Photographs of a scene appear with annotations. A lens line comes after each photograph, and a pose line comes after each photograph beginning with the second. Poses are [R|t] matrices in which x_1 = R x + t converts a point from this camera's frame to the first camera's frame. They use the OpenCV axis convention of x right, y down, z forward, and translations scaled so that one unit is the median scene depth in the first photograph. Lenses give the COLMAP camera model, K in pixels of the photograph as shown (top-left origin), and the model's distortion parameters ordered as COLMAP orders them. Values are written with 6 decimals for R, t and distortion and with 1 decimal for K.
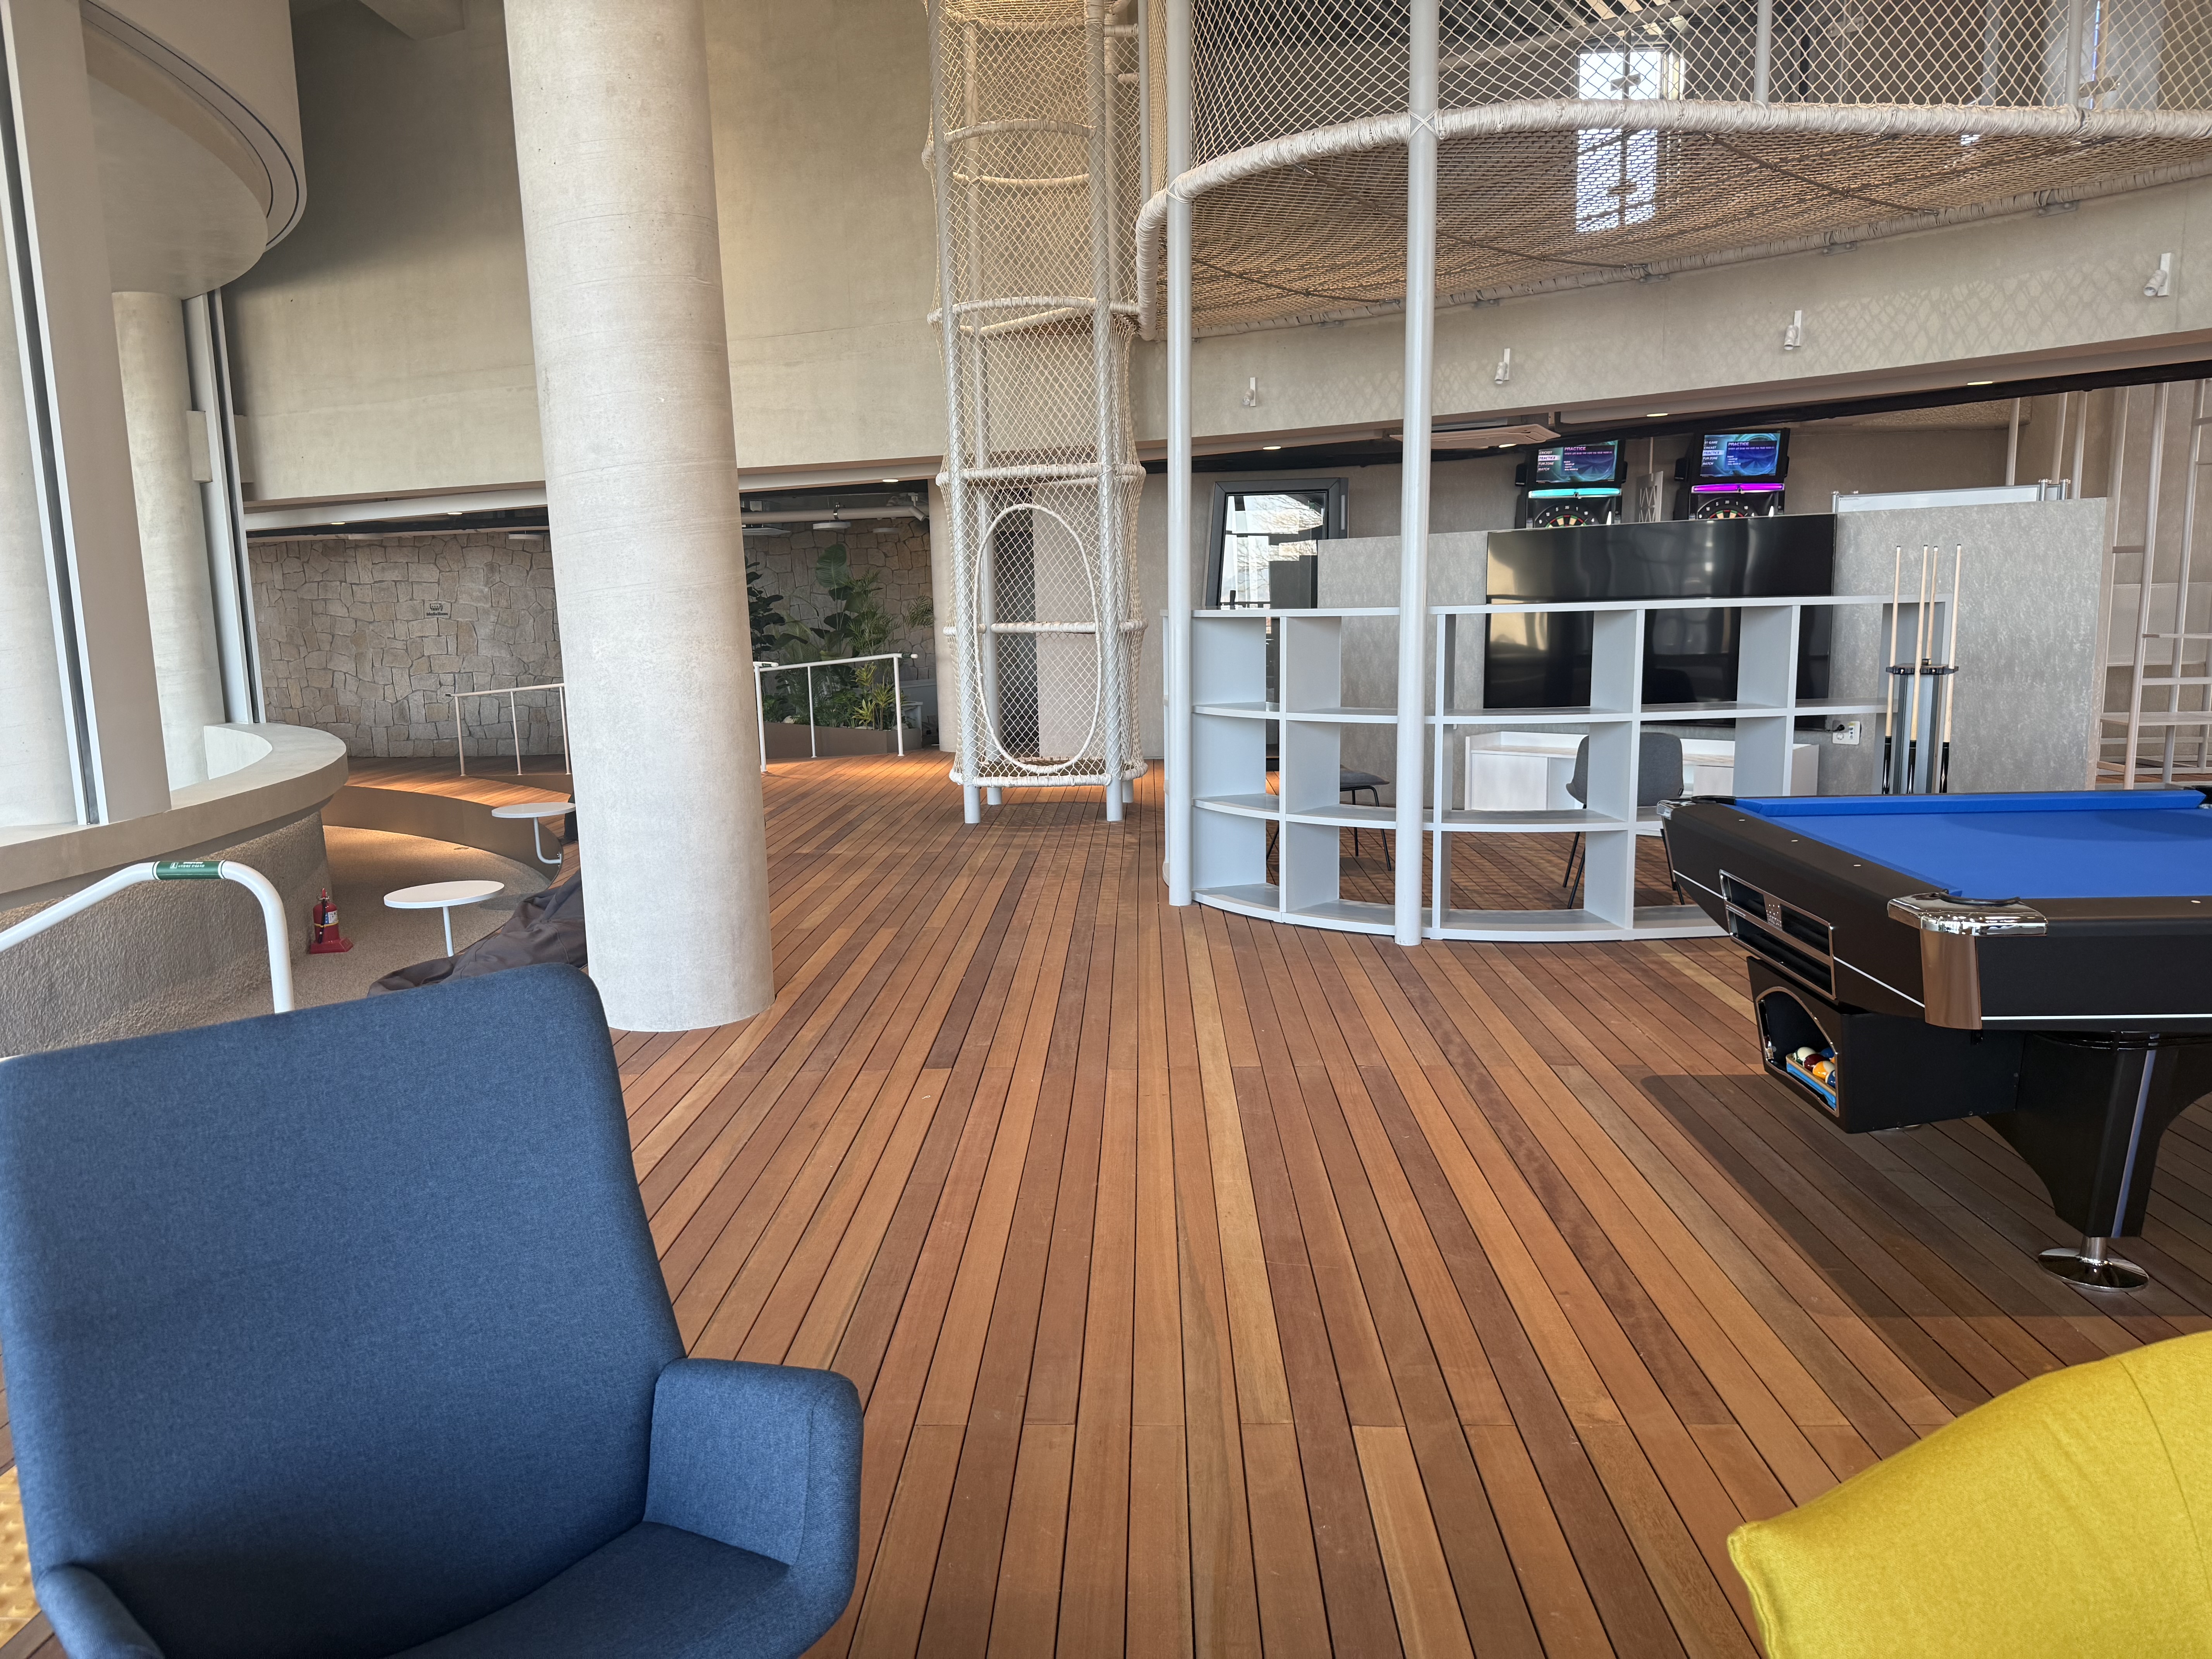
lens RADIAL K [[1559.7, 0, 1089.2], [0, 1559.7, 864.9], [0, 0, 1]] dist [0.056402, -0.090451]
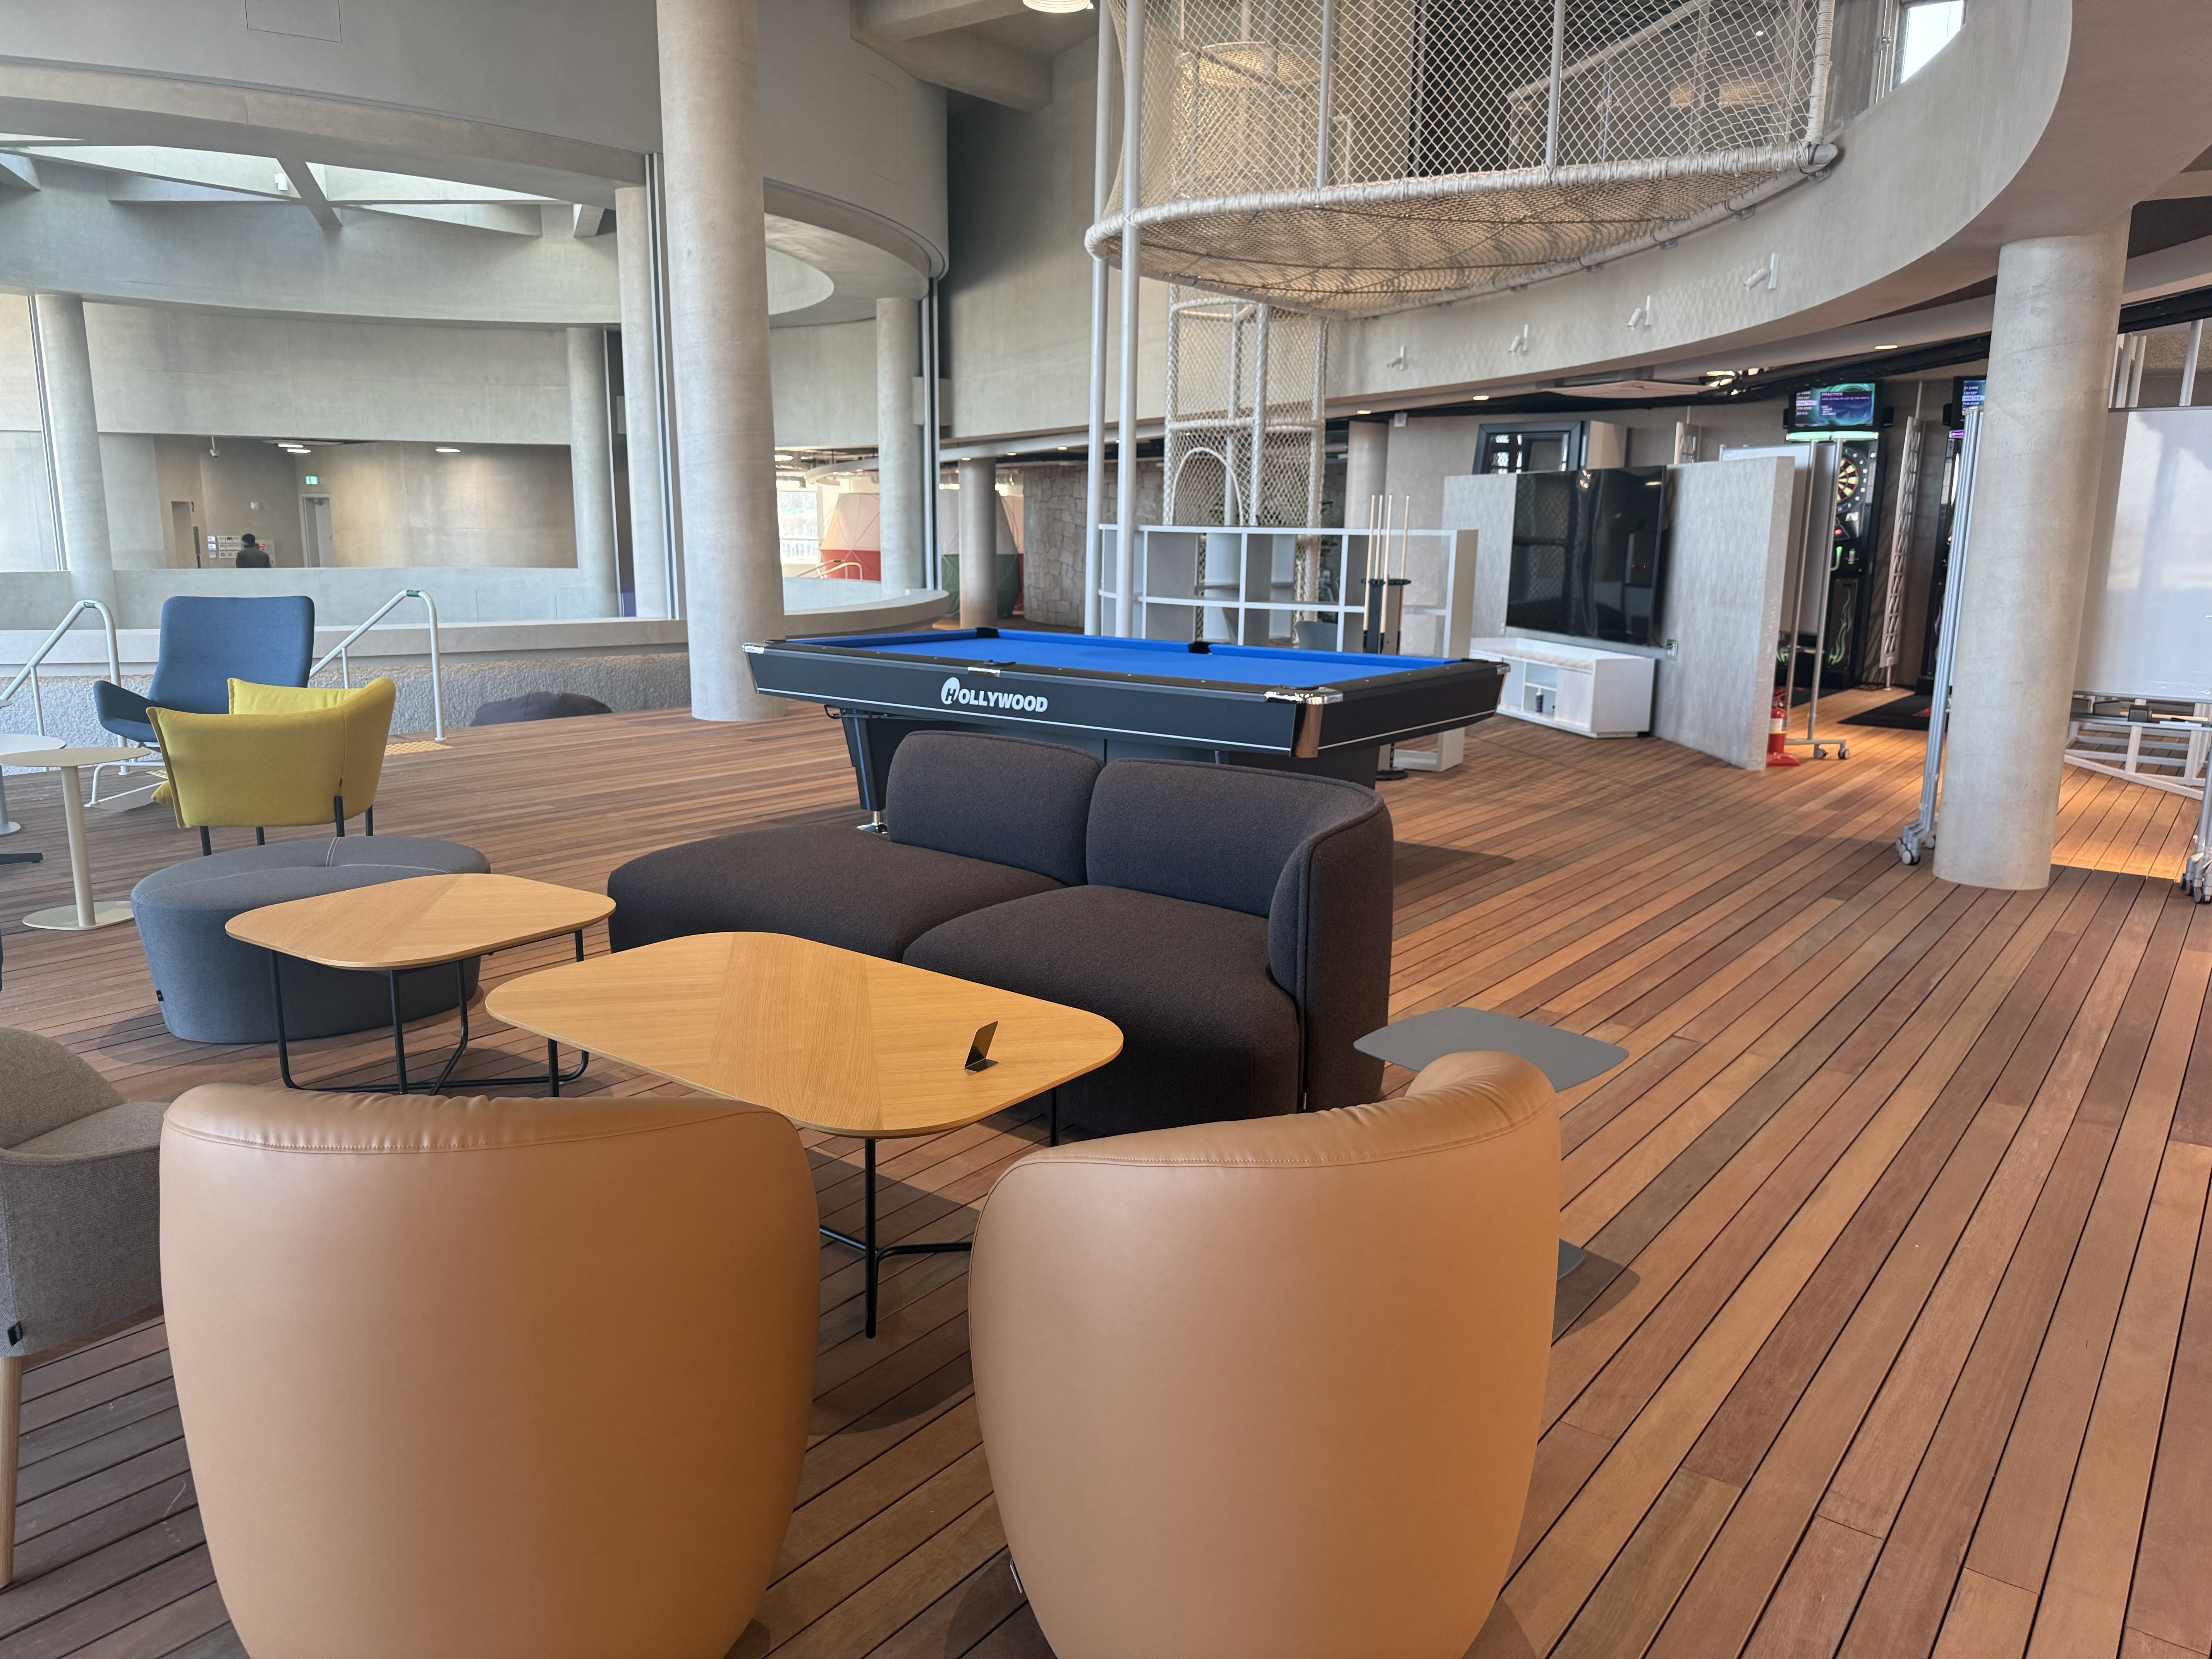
lens RADIAL K [[1559.7, 0, 1083.0], [0, 1559.7, 857.6], [0, 0, 1]] dist [0.056402, -0.090451]
pose [[0.807027, 0.156396, -0.569427, 0.660609], [-0.131673, 0.987672, 0.084654, 0.023284], [0.575647, 0.006660, 0.817671, -0.180458]]
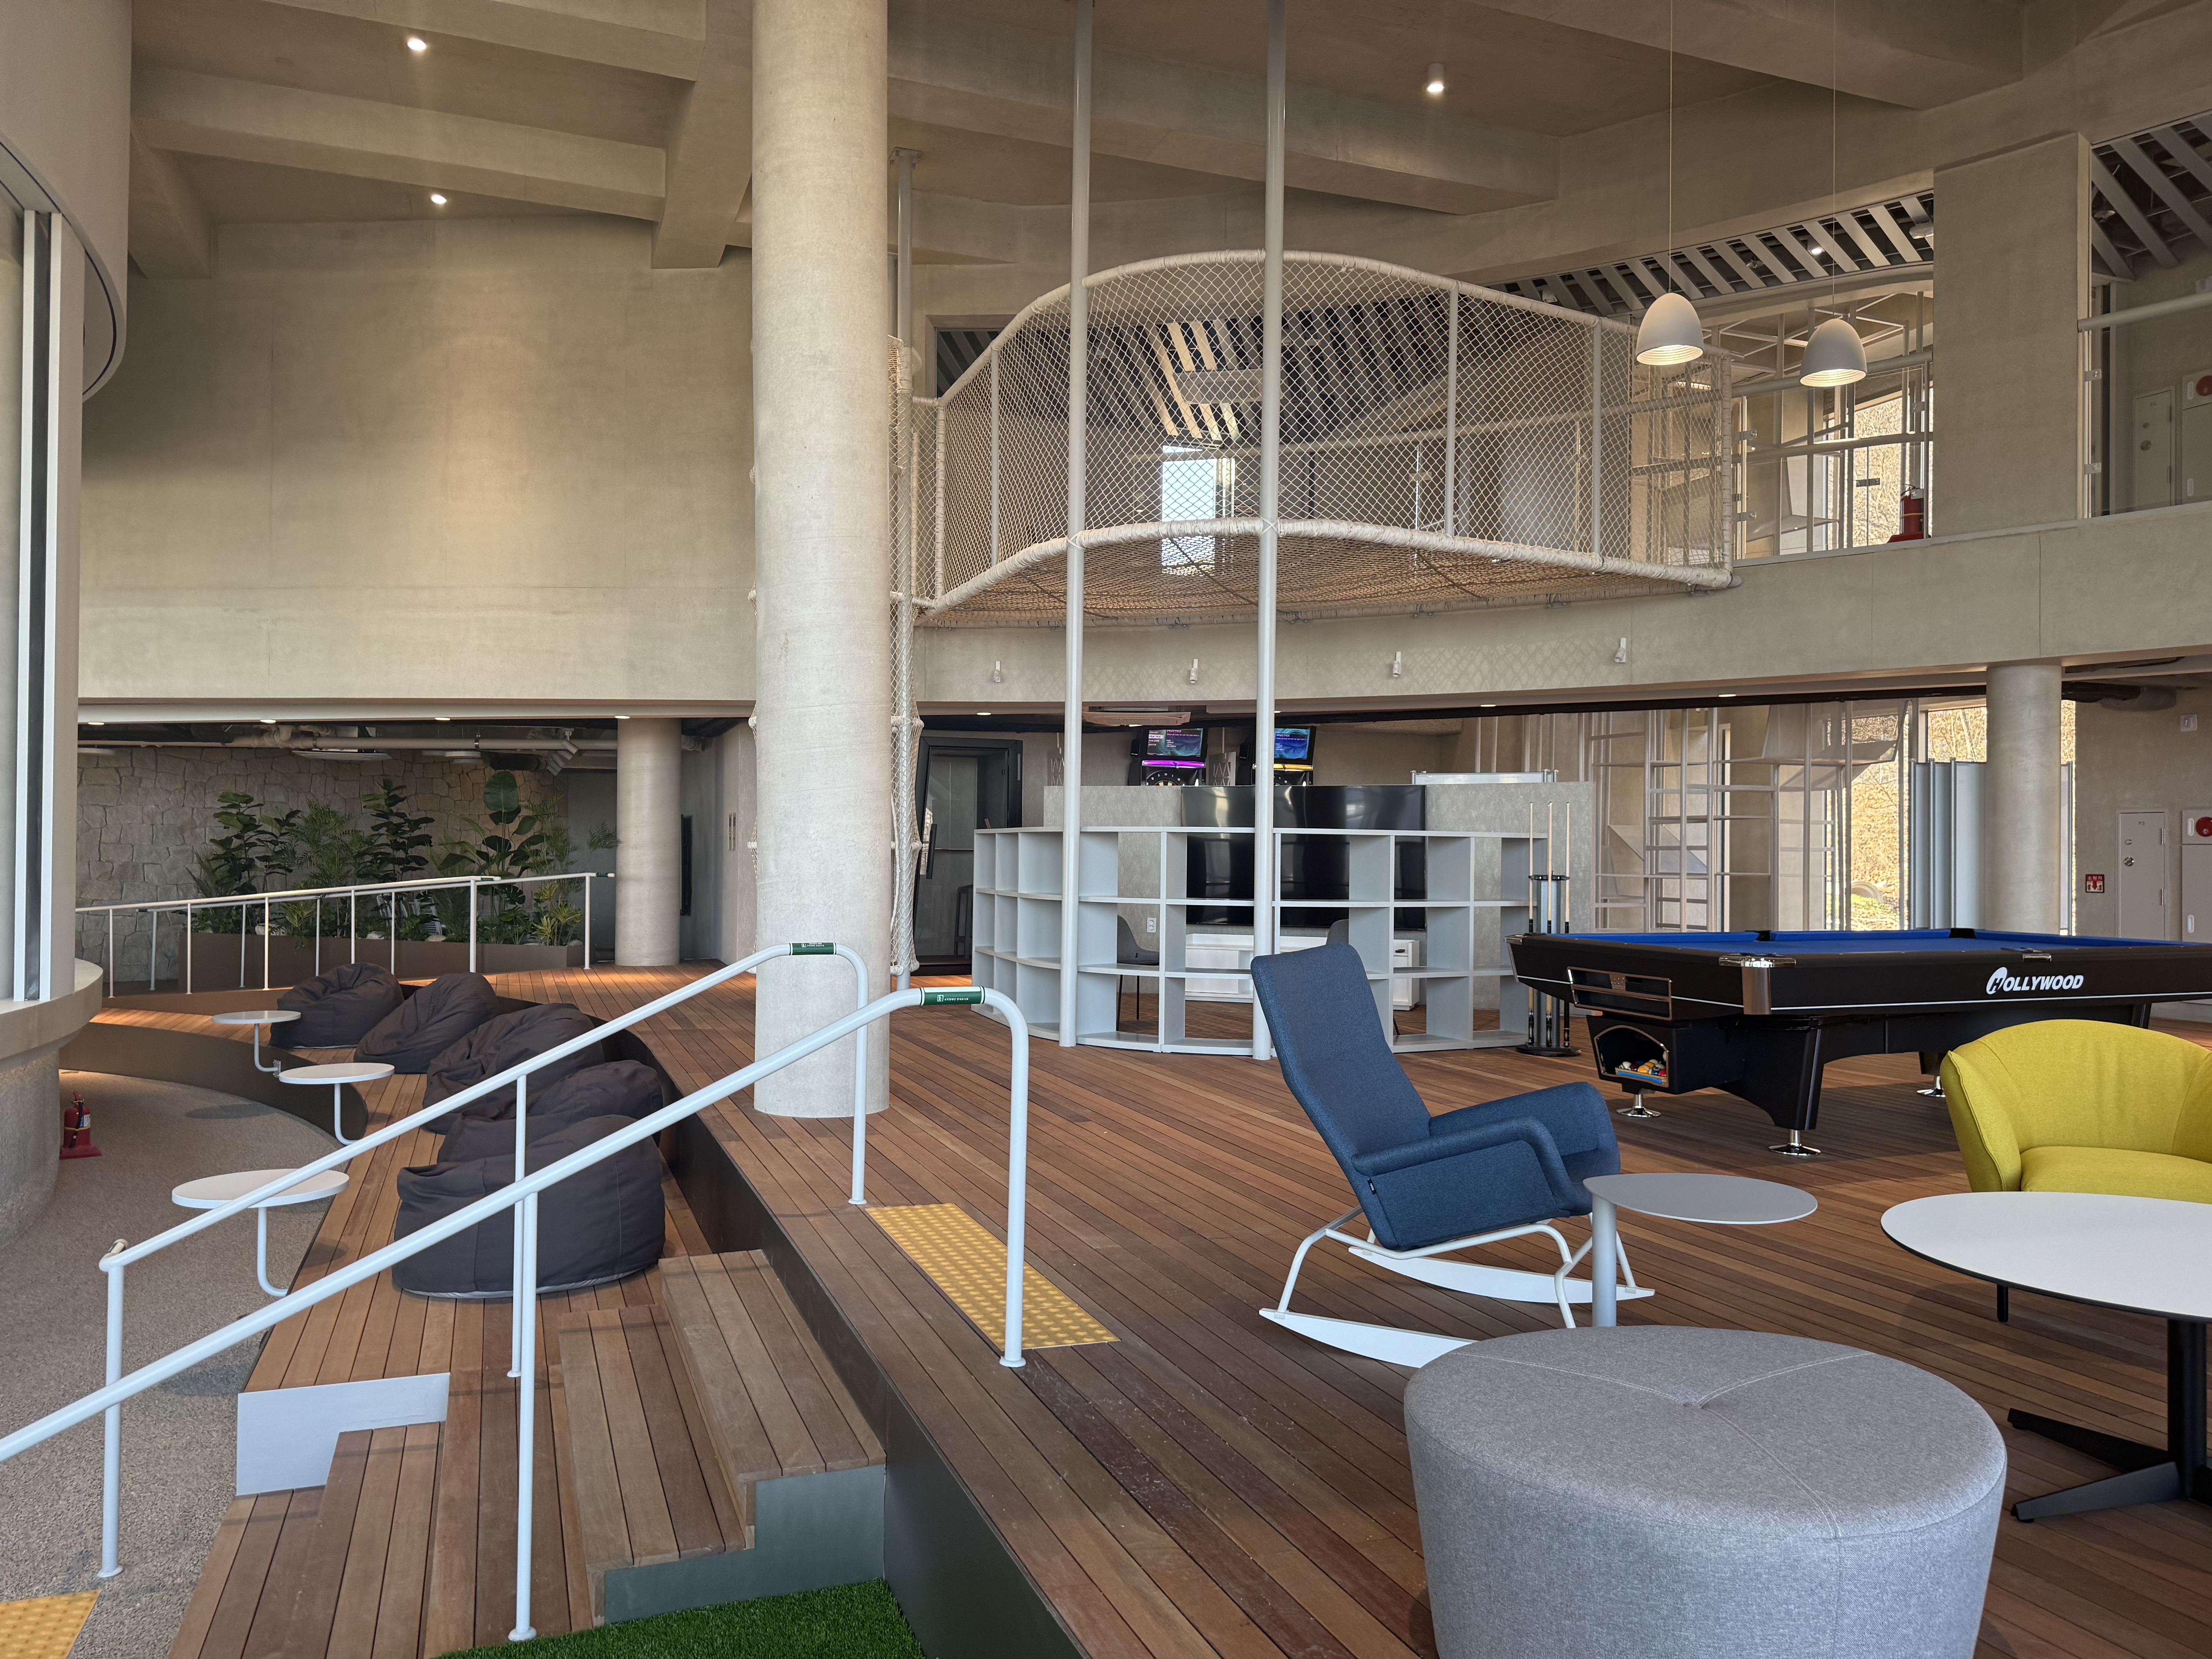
lens RADIAL K [[1559.7, 0, 1110.5], [0, 1559.7, 858.8], [0, 0, 1]] dist [0.056402, -0.090451]
pose [[0.915977, 0.028913, 0.400188, -0.307497], [0.038738, 0.986368, -0.159930, 0.056510], [-0.399357, 0.161995, 0.902370, -0.163865]]
